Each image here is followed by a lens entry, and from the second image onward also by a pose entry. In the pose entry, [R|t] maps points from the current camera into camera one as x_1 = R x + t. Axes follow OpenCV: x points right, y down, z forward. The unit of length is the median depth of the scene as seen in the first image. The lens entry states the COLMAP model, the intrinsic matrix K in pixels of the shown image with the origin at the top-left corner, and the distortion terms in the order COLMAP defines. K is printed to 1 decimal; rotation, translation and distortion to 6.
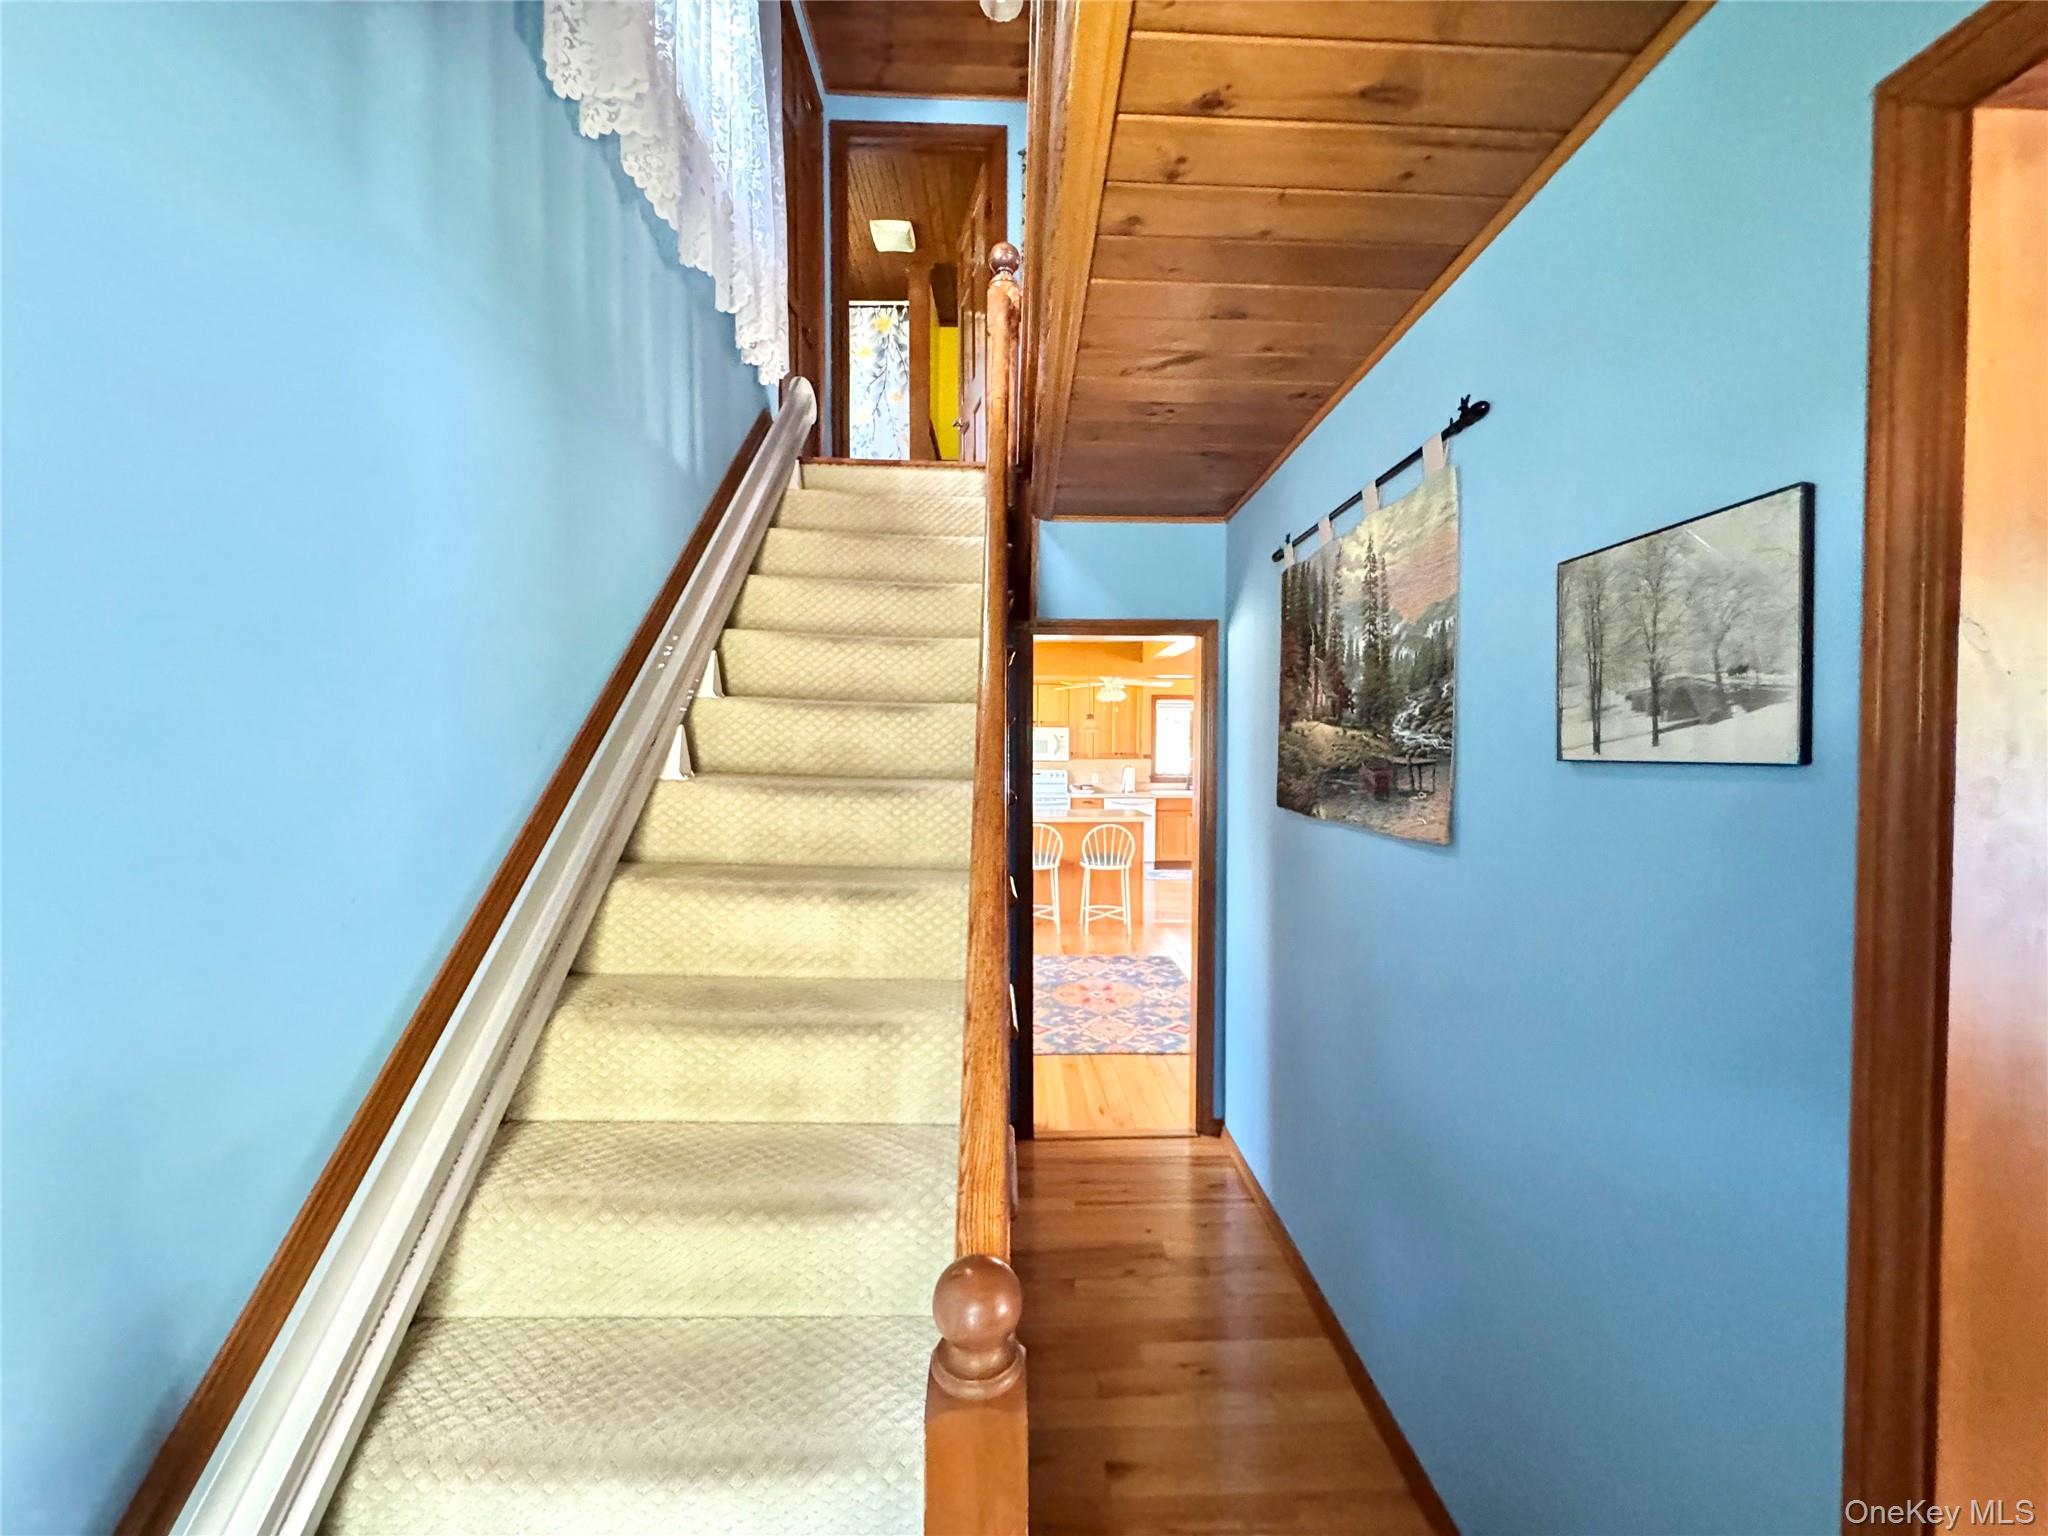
lens RADIAL K [[814.9, 0, 1024.0], [0, 814.9, 768.0], [0, 0, 1]] dist [-0.000313, -0.000012]
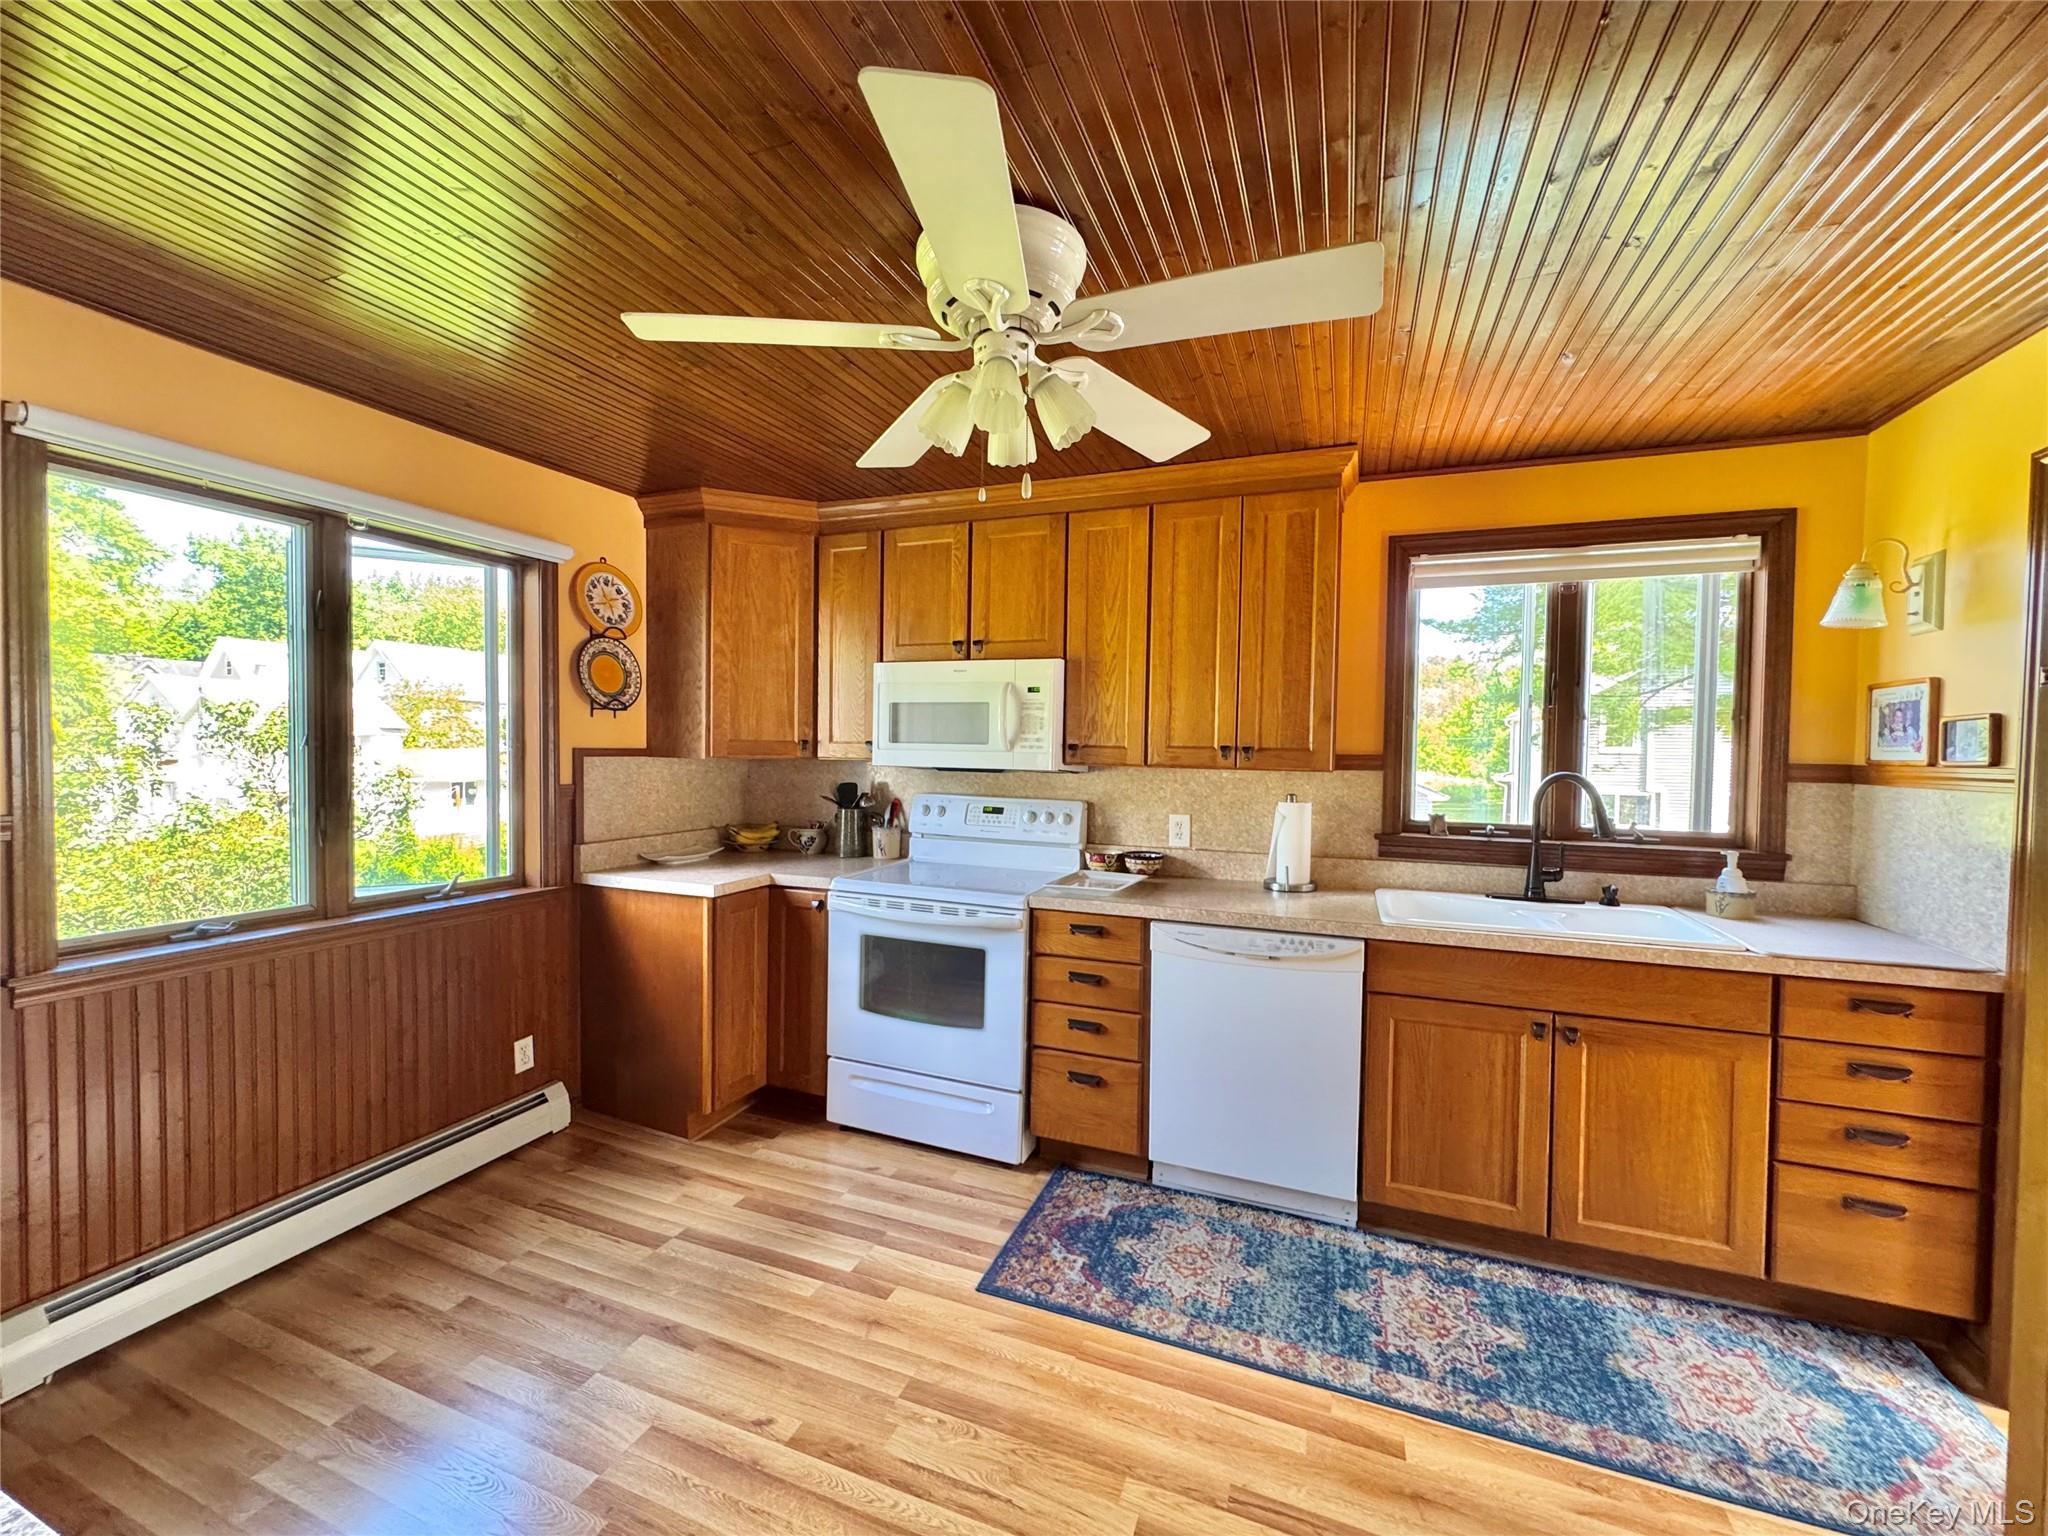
lens RADIAL K [[814.9, 0, 1024.0], [0, 814.9, 768.0], [0, 0, 1]] dist [-0.000313, -0.000012]
pose [[0.922770, 0.017013, -0.384976, 0.155692], [-0.017002, 0.999850, 0.003433, -0.010964], [0.384977, 0.003377, 0.922920, 0.724412]]
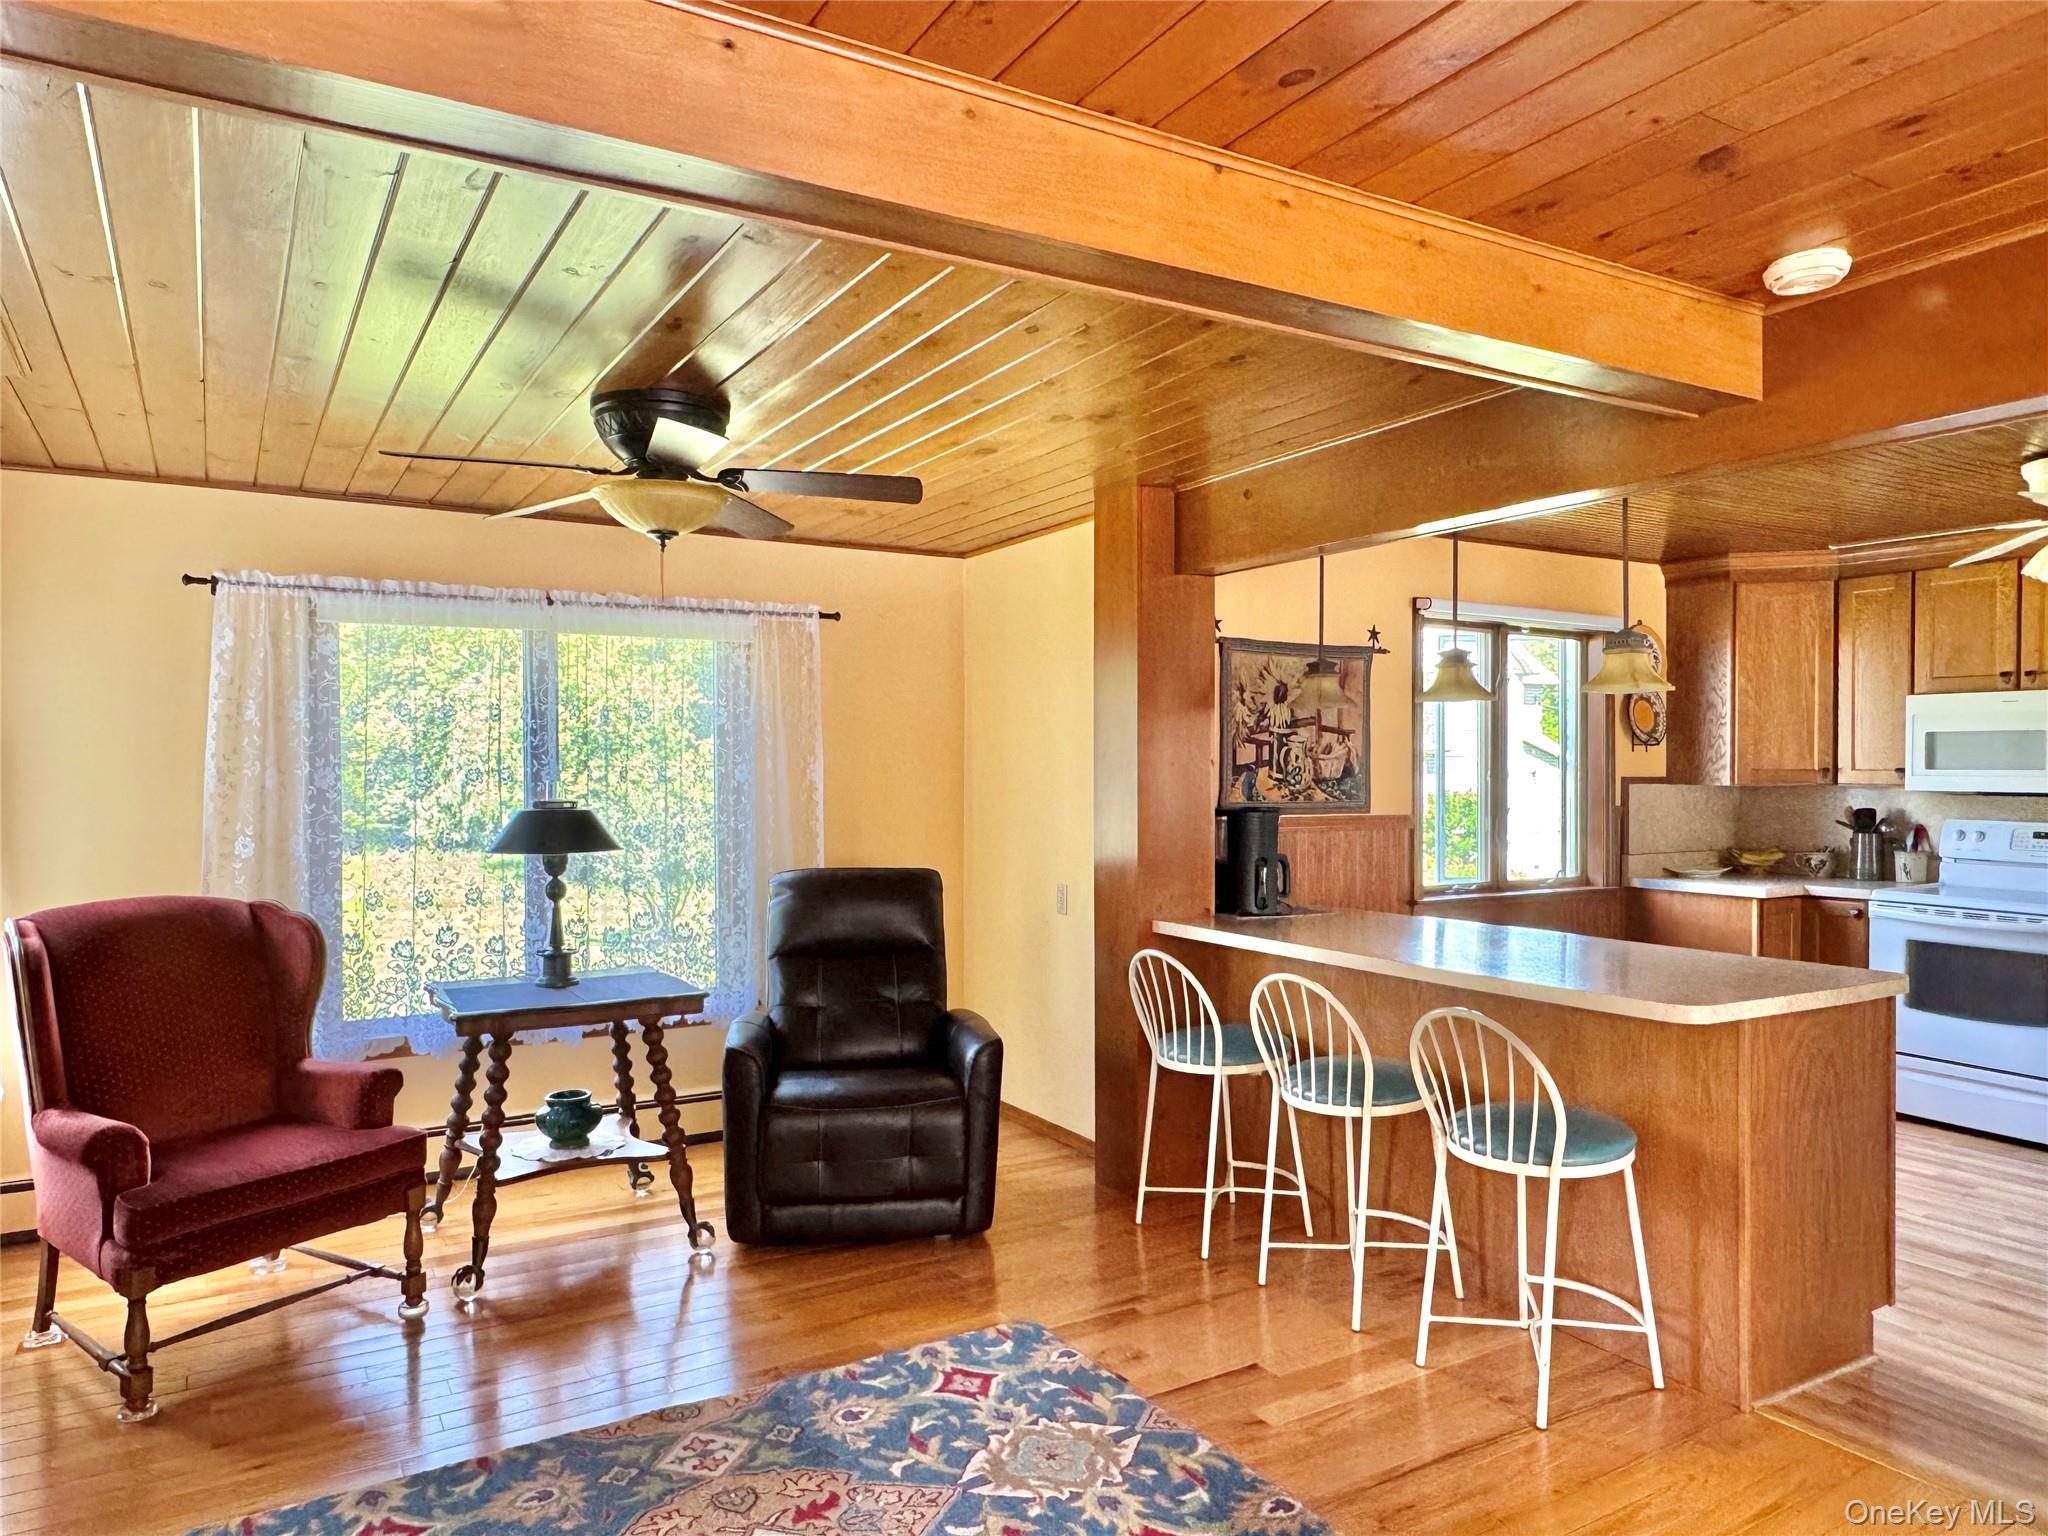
lens RADIAL K [[1308.6, 0, 1024.0], [0, 1308.6, 768.0], [0, 0, 1]] dist [-0.000030, 0.001206]
pose [[0.503386, -0.005615, -0.864044, 0.268783], [-0.016594, 0.999732, -0.016164, -0.004268], [0.863902, 0.022475, 0.503157, 0.394423]]
